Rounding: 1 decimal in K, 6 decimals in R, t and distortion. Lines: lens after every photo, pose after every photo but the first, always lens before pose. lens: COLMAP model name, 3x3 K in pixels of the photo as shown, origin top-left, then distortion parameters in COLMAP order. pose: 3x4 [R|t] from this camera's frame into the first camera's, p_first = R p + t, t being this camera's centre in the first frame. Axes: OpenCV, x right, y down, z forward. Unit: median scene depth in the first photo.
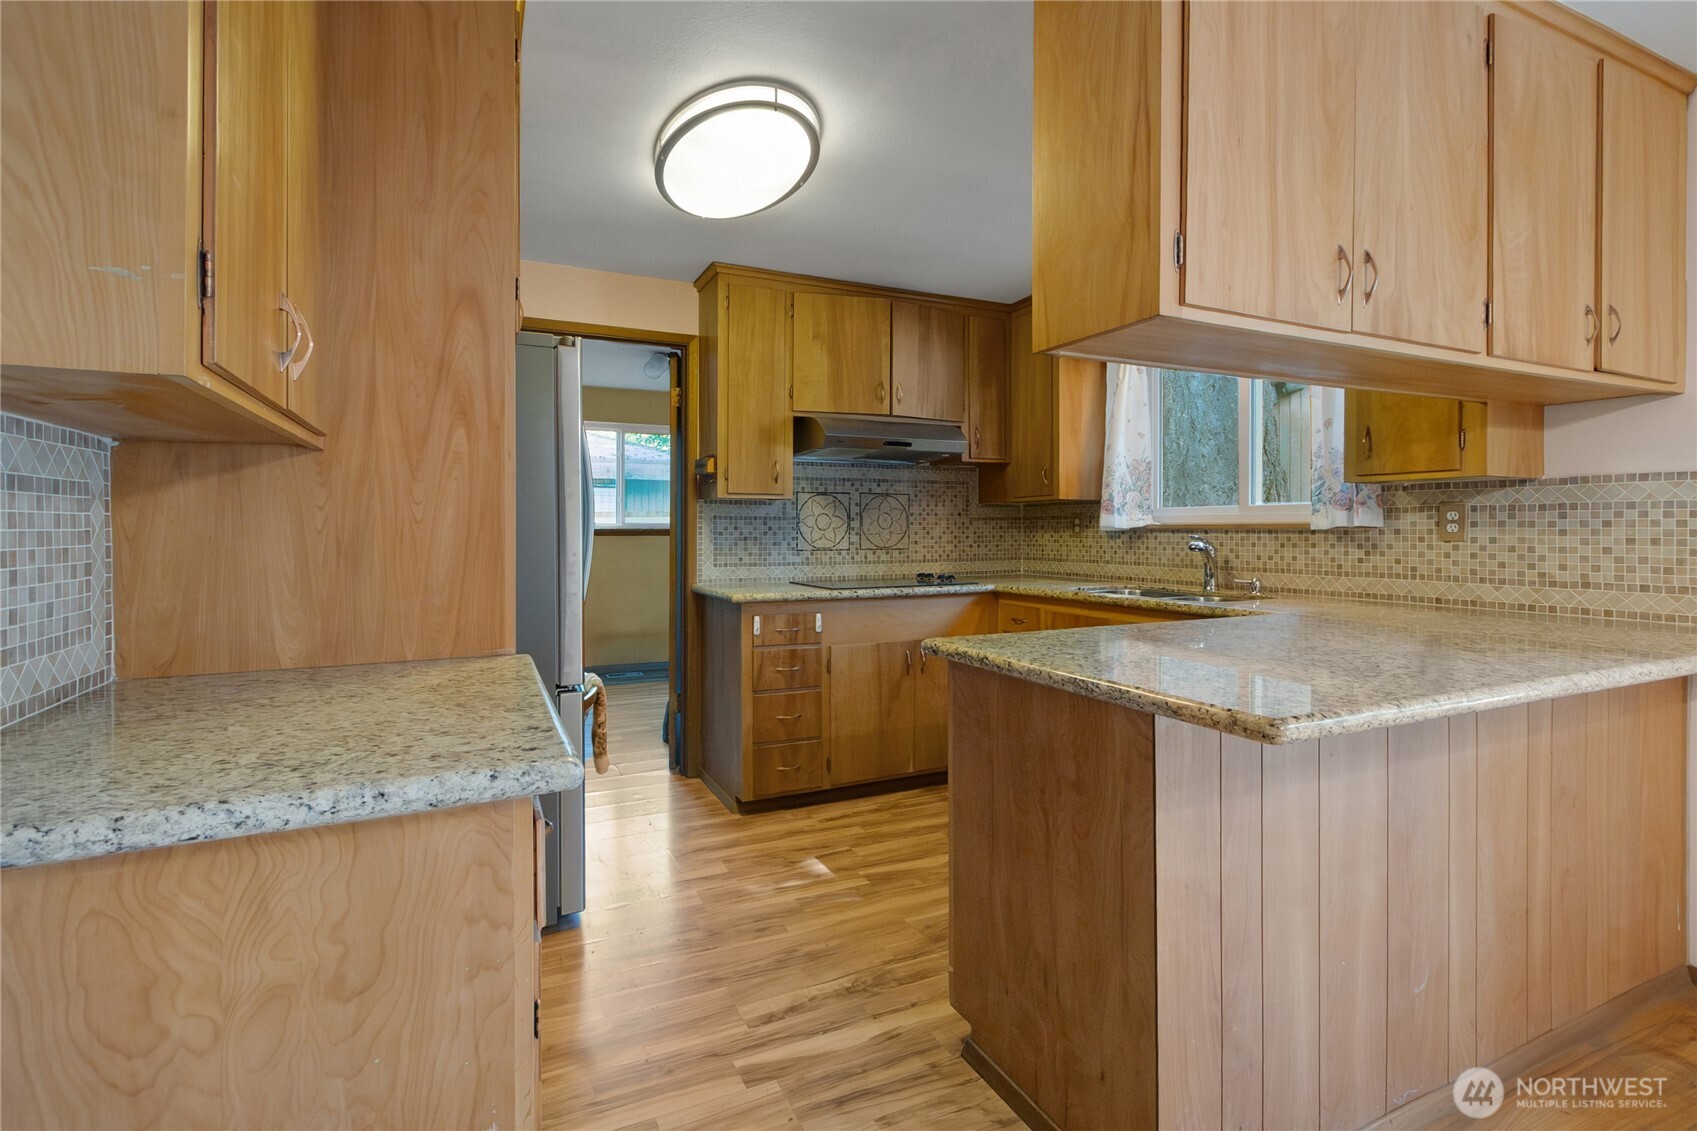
lens RADIAL K [[787.0, 0, 848.6], [0, 787.0, 535.6], [0, 0, 1]] dist [-0.002893, -0.001615]
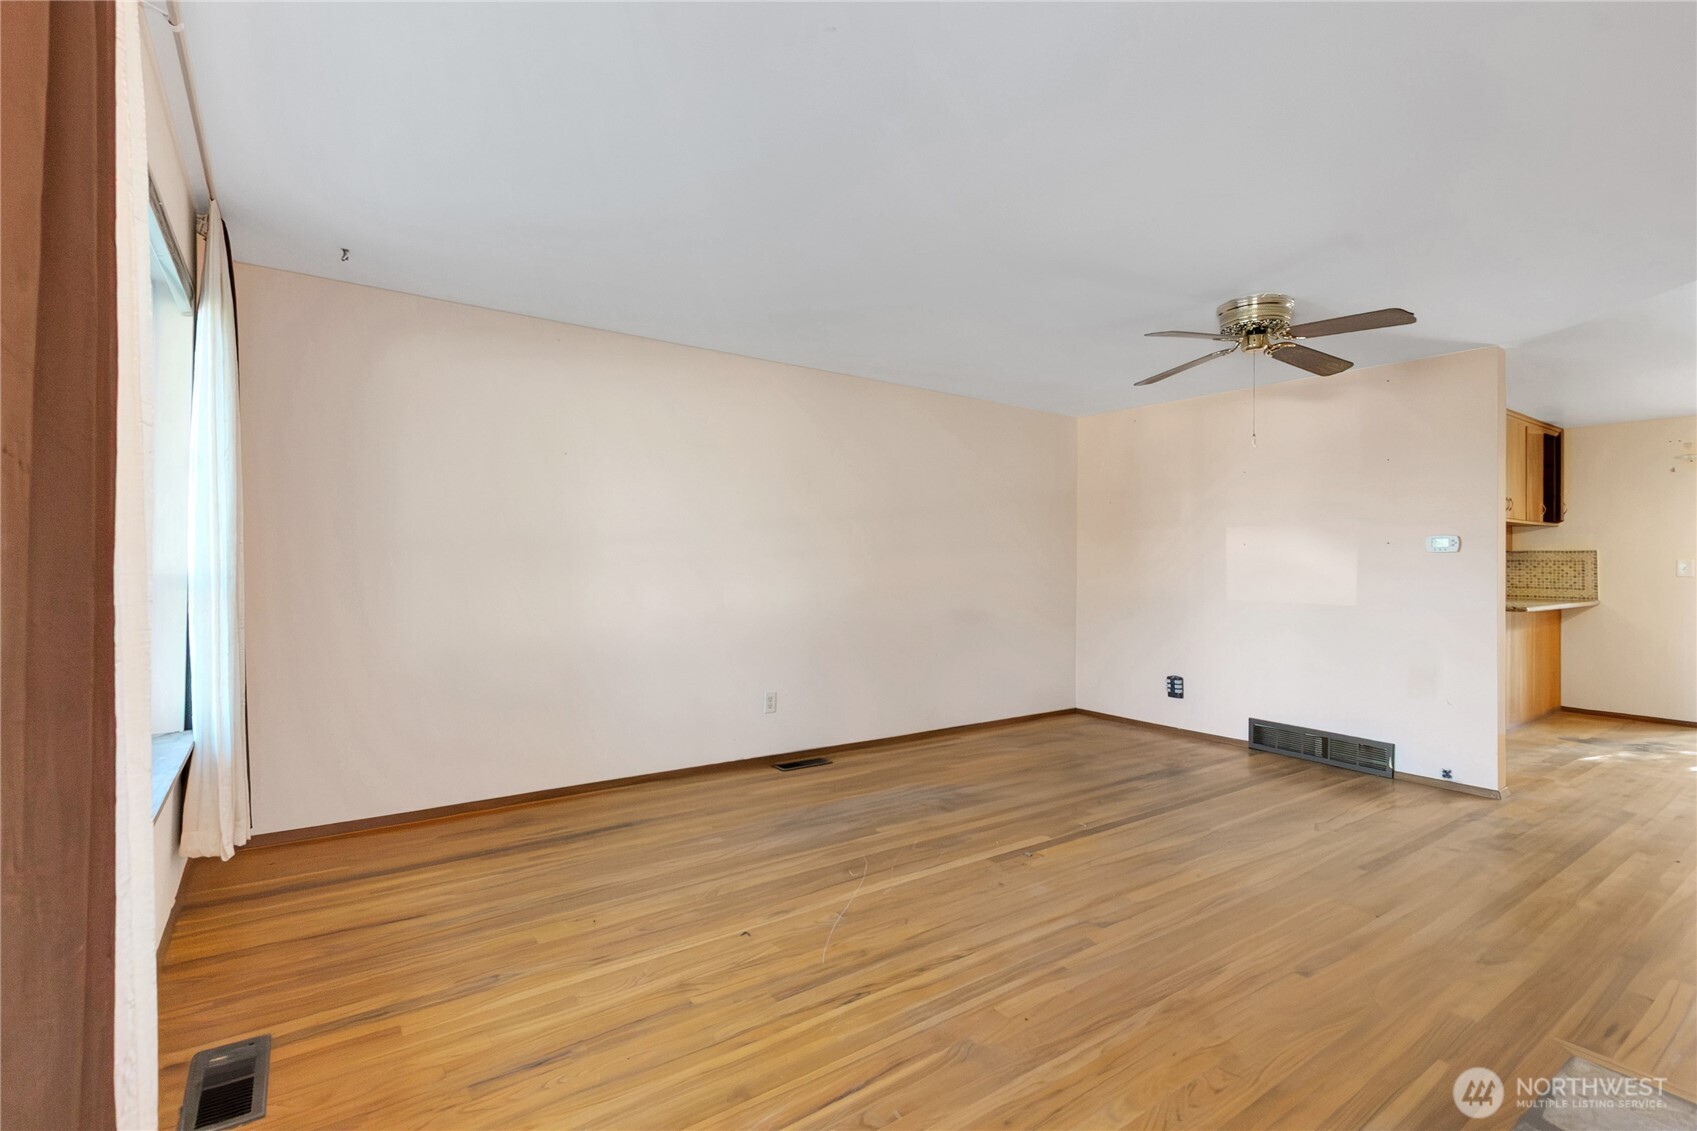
lens RADIAL K [[777.8, 0, 849.5], [0, 777.8, 548.3], [0, 0, 1]] dist [0.002967, 0.000270]
pose [[0.984100, 0.016224, 0.176872, -1.378942], [-0.012703, 0.999698, -0.021019, 0.006256], [-0.177160, 0.018438, 0.984009, -0.951207]]
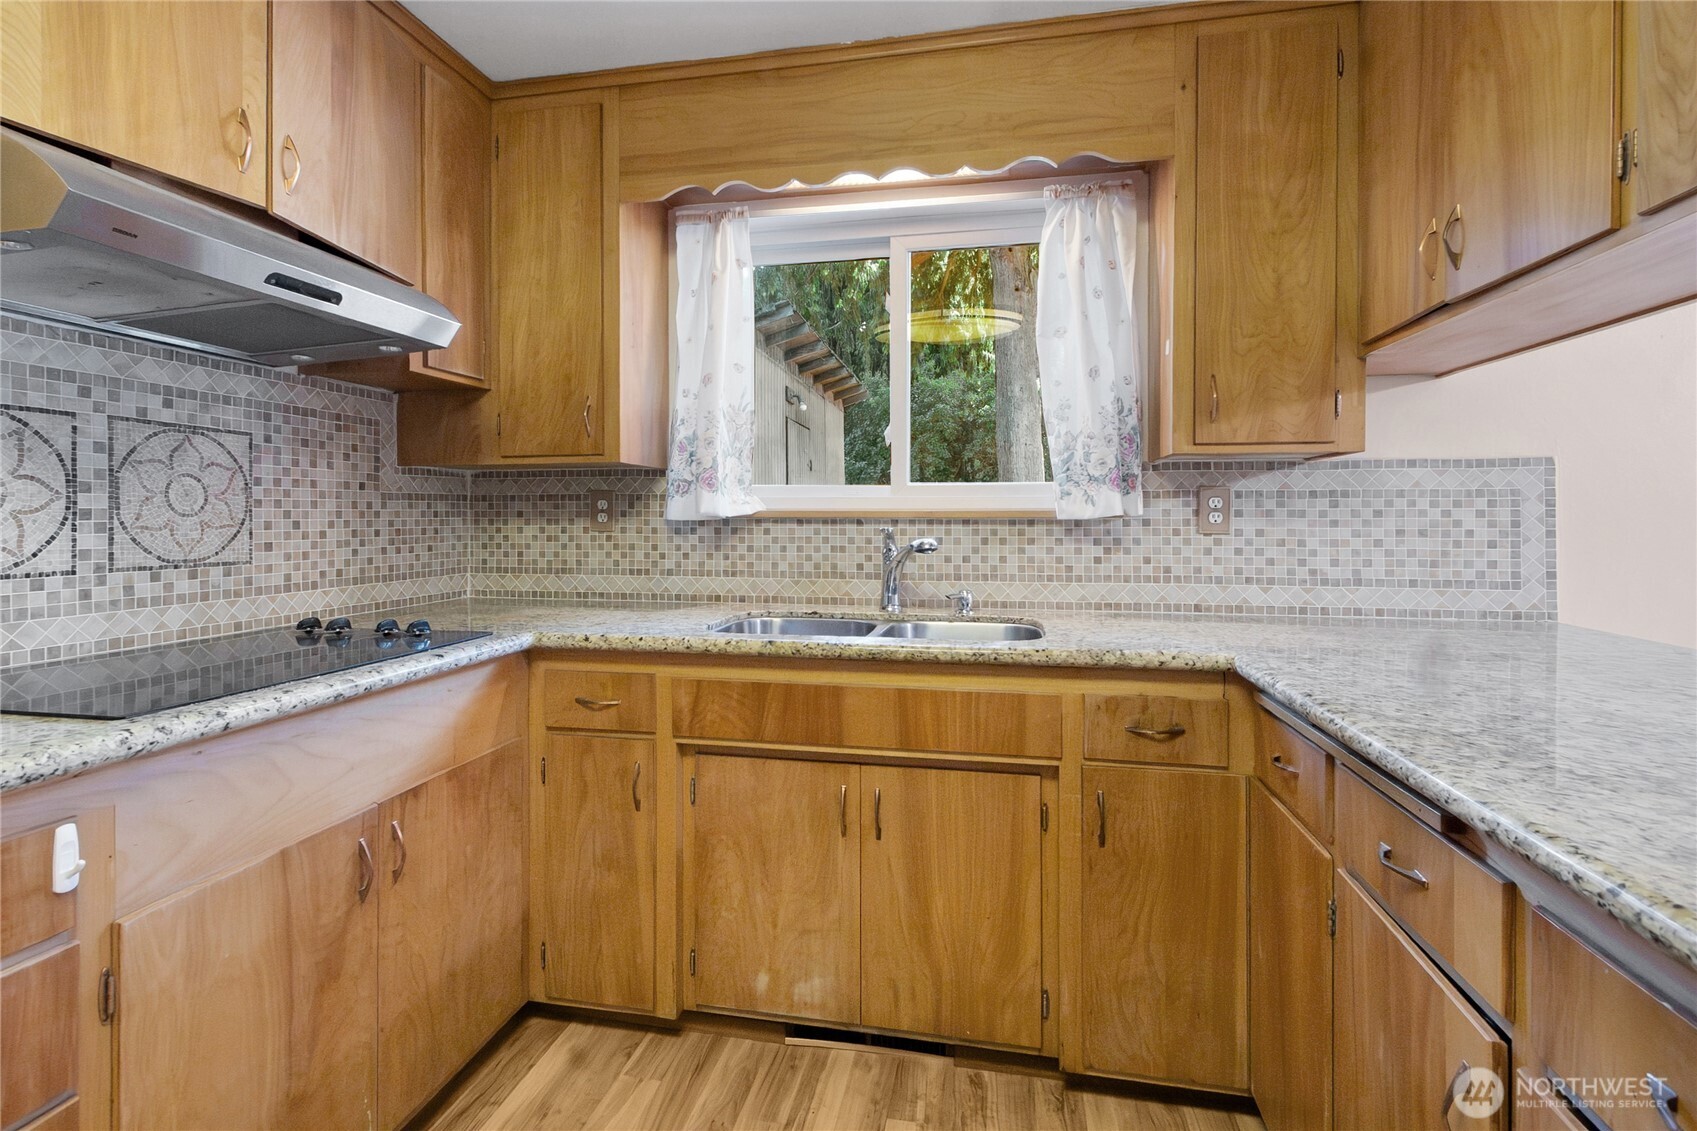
lens RADIAL K [[800.9, 0, 839.6], [0, 800.9, 525.5], [0, 0, 1]] dist [0.001004, -0.000012]
pose [[0.603805, -0.003924, 0.797122, -0.092584], [0.003422, 0.999991, 0.002330, -0.003640], [-0.797124, 0.001321, 0.603814, 0.590343]]
